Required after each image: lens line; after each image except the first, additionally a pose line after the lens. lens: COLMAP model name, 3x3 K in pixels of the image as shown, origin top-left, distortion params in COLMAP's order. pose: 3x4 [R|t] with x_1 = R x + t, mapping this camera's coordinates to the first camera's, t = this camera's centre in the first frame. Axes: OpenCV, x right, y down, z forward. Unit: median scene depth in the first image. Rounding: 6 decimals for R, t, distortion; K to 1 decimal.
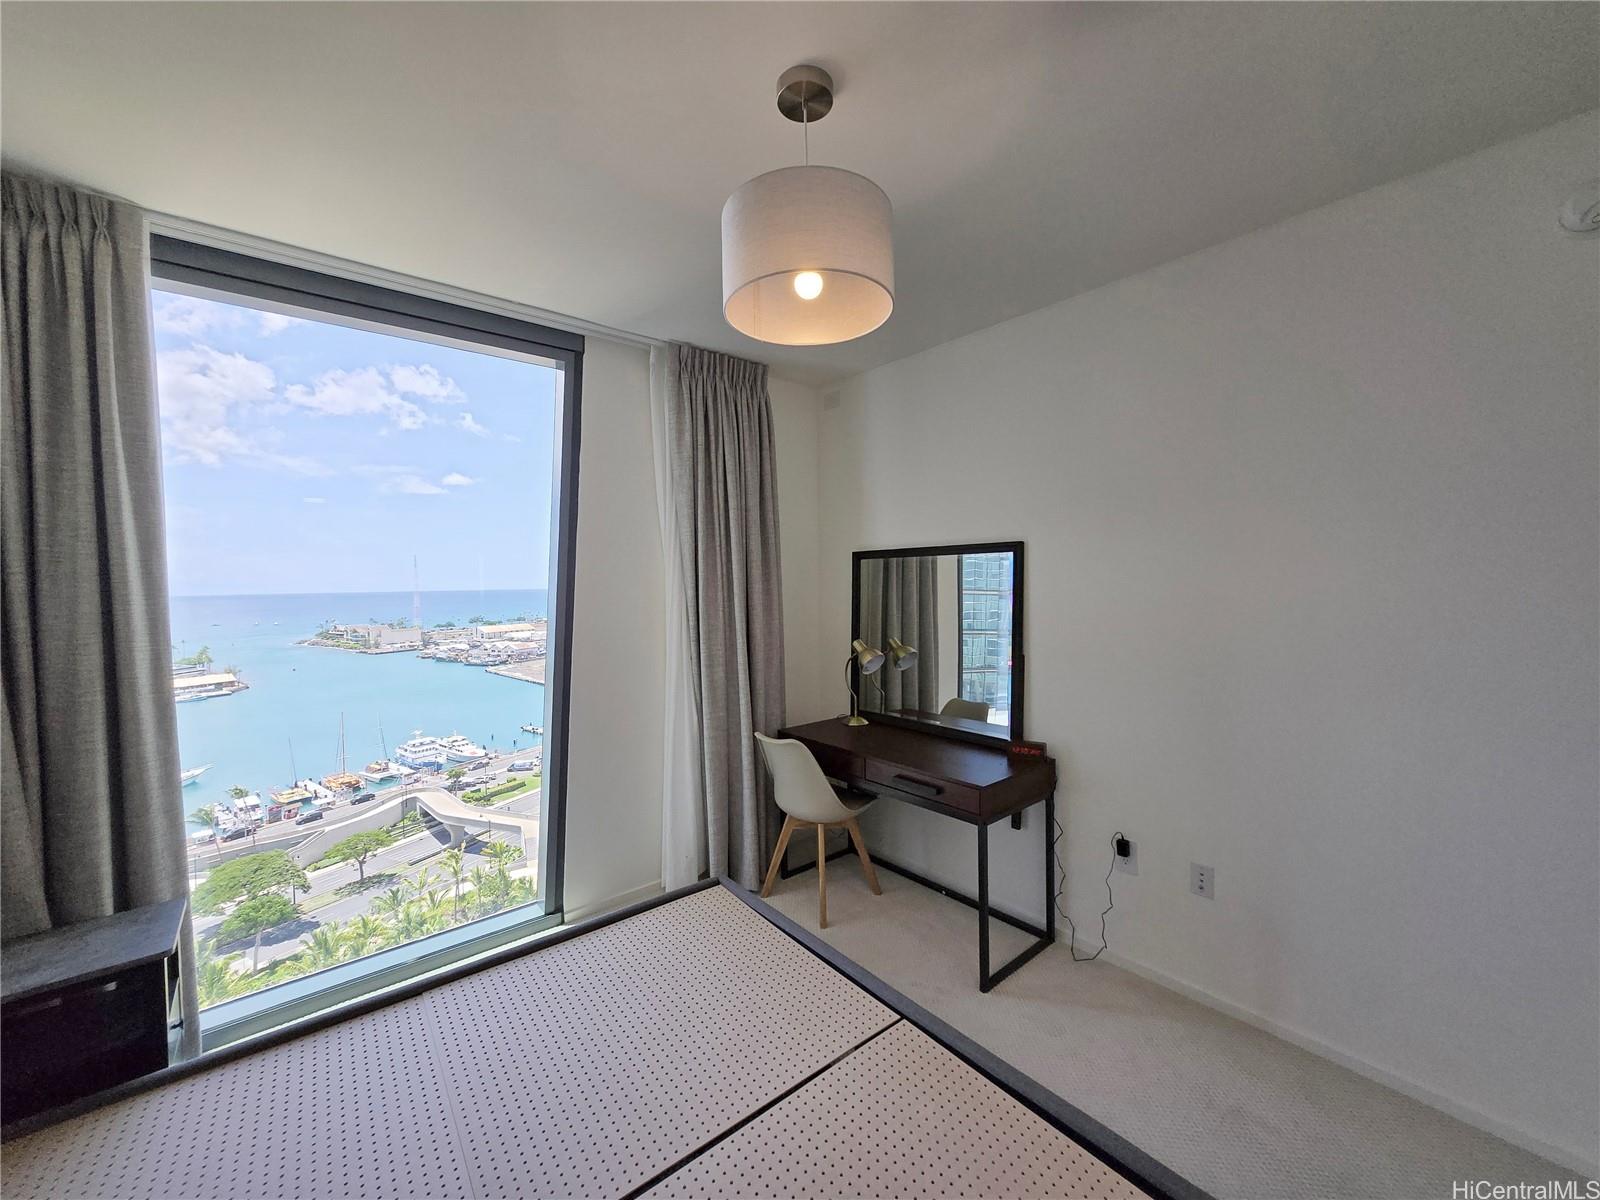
lens RADIAL K [[635.7, 0, 806.8], [0, 635.7, 597.3], [0, 0, 1]] dist [-0.002213, 0.000245]
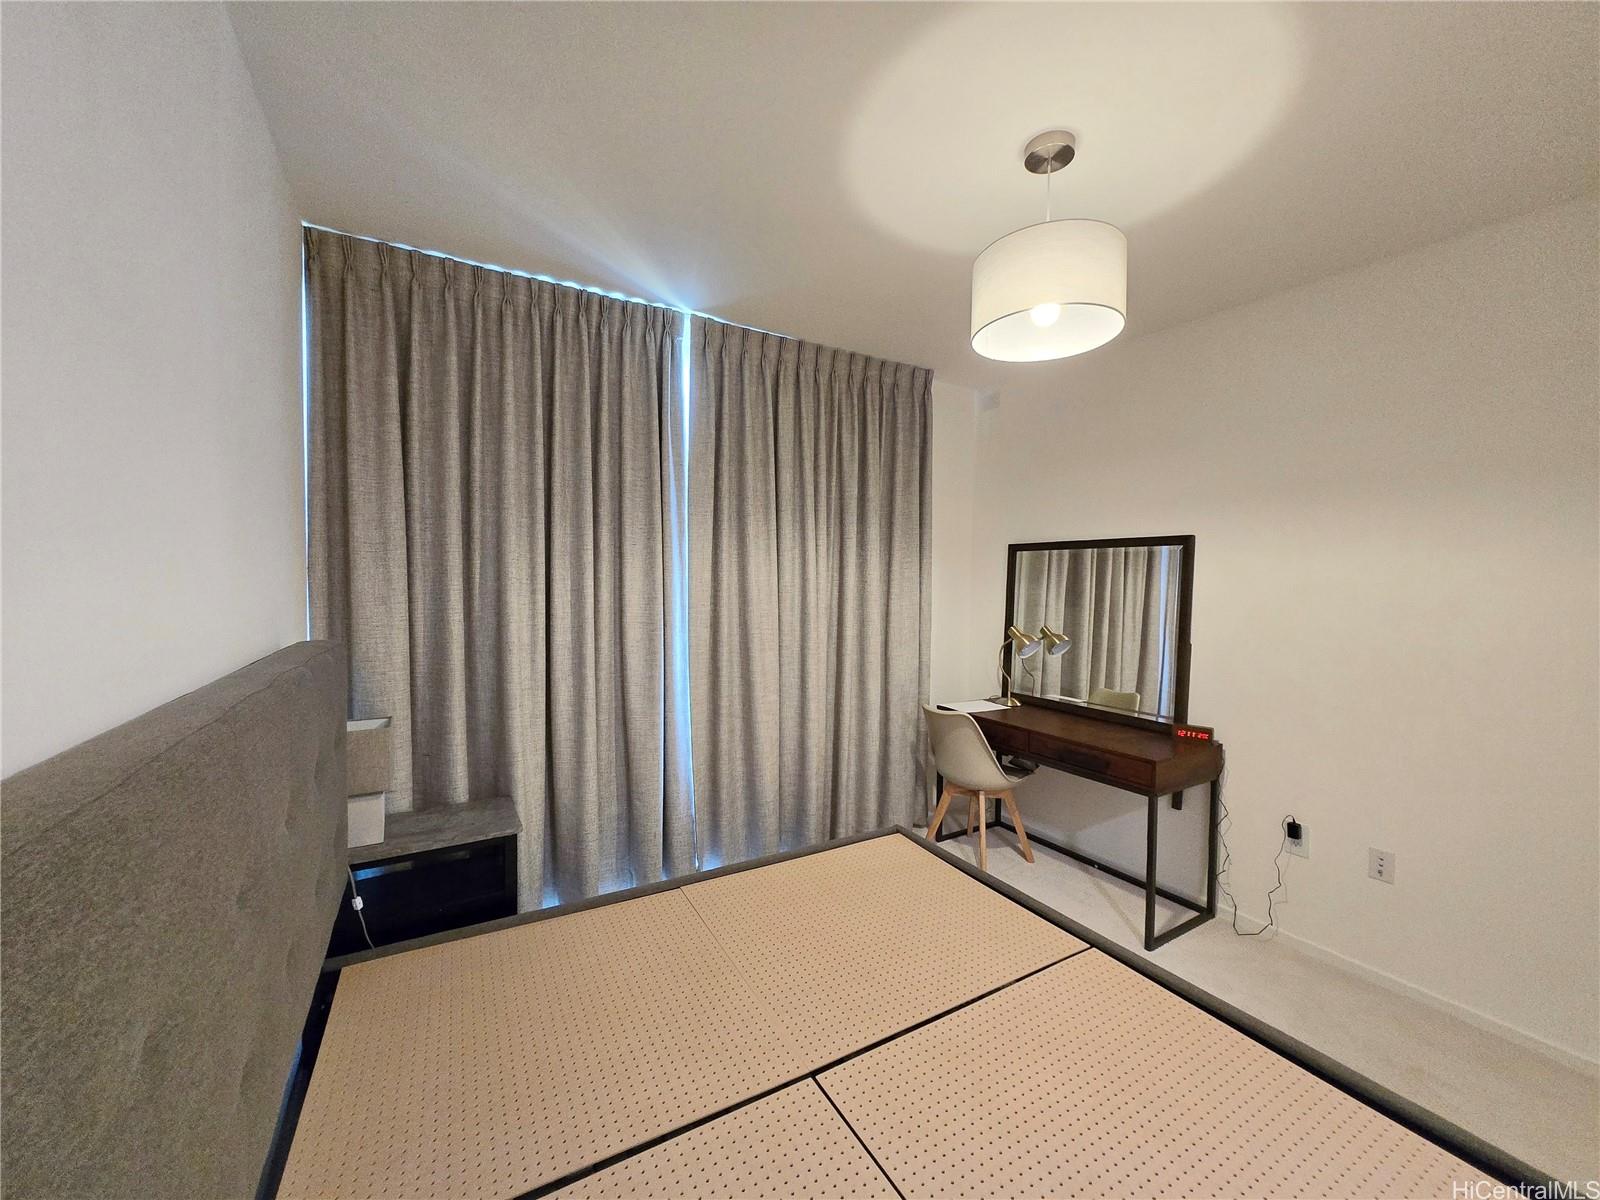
lens RADIAL K [[635.7, 0, 797.1], [0, 635.7, 608.3], [0, 0, 1]] dist [-0.002213, 0.000245]
pose [[0.986521, 0.024631, -0.161772, -0.137580], [-0.020478, 0.999418, 0.027289, 0.017534], [0.162350, -0.023608, 0.986451, -0.141259]]
